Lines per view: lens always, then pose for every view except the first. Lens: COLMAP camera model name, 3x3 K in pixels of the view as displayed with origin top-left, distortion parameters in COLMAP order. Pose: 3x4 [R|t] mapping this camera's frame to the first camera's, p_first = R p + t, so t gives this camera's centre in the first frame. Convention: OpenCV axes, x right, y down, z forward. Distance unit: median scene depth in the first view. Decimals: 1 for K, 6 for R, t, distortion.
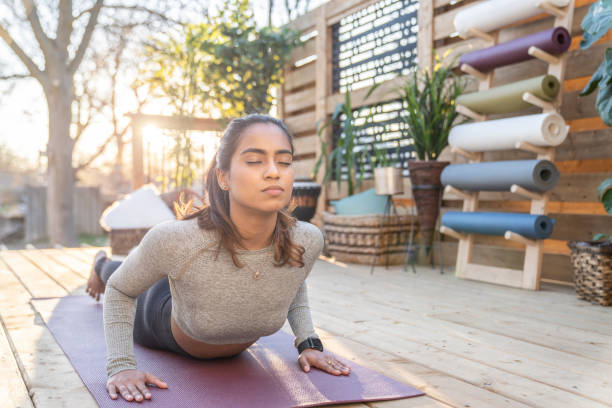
lens RADIAL K [[706.9, 0, 305.3], [0, 706.9, 200.4], [0, 0, 1]] dist [0.030218, 0.401924]
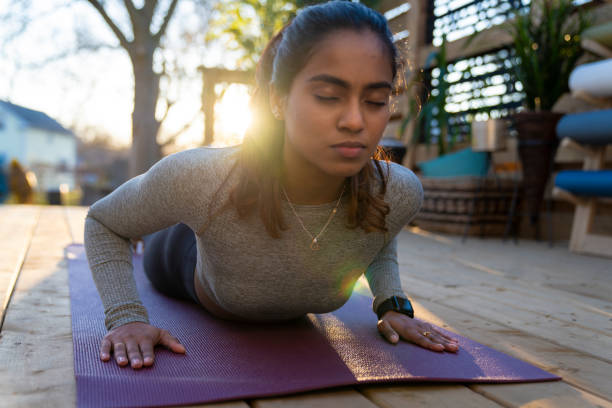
lens RADIAL K [[706.9, 0, 305.3], [0, 706.9, 200.4], [0, 0, 1]] dist [0.030218, 0.401924]
pose [[0.992190, 0.040404, -0.118008, 0.002966], [-0.038519, 0.999092, 0.018212, 0.035056], [0.118636, -0.013524, 0.992846, 0.106234]]
